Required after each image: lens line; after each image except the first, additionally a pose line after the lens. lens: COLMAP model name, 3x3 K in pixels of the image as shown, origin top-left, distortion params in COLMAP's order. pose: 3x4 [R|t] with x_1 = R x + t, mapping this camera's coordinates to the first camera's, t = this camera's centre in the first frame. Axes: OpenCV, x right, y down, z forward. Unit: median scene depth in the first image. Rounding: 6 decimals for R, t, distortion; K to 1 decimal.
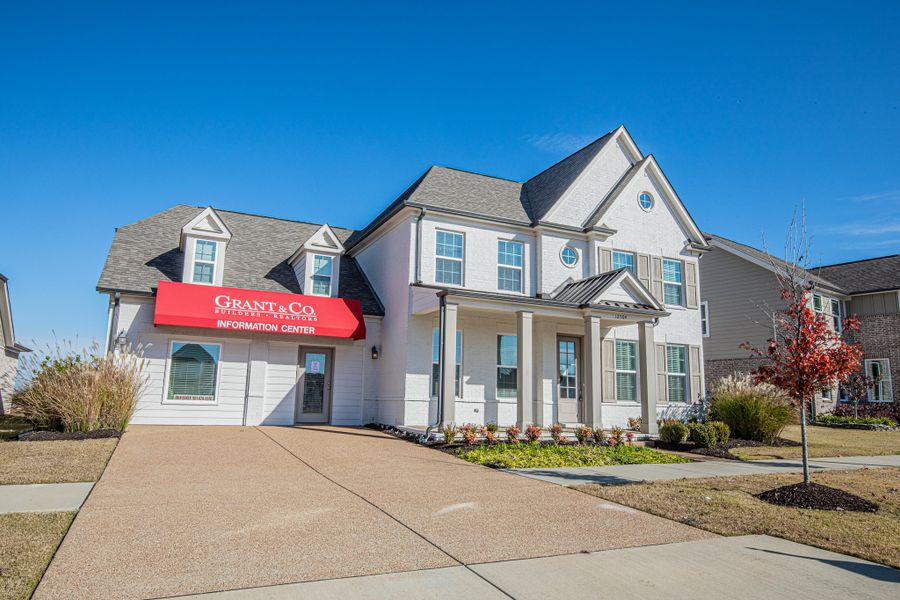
lens RADIAL K [[555.5, 0, 444.2], [0, 555.5, 310.1], [0, 0, 1]] dist [0.076243, 0.000013]
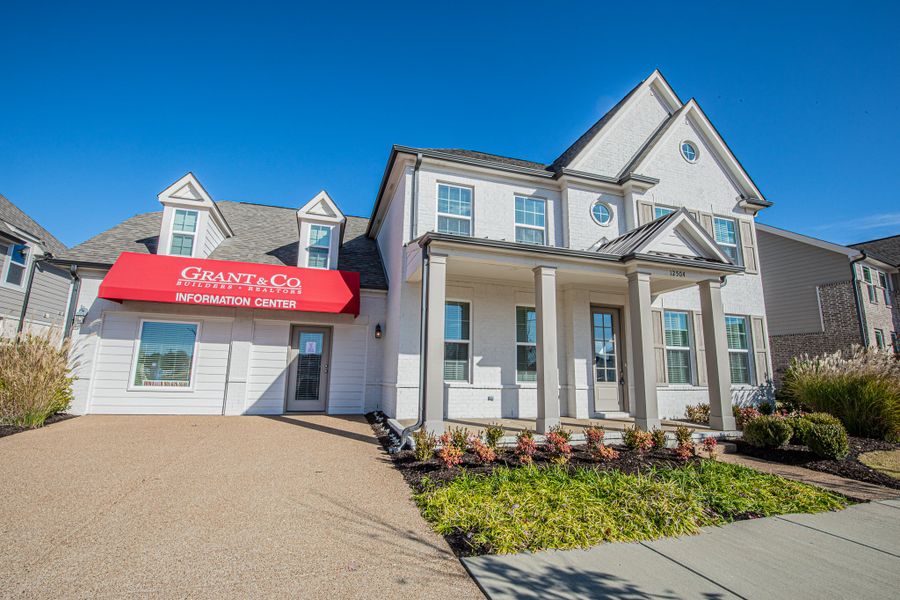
lens RADIAL K [[405.6, 0, 450.0], [0, 405.6, 300.0], [0, 0, 1]] dist [0.004598, 0.000645]
pose [[0.991266, -0.030244, -0.128362, 0.076174], [0.026832, 0.999241, -0.028226, 0.050169], [0.129118, 0.024536, 0.991326, 0.389715]]
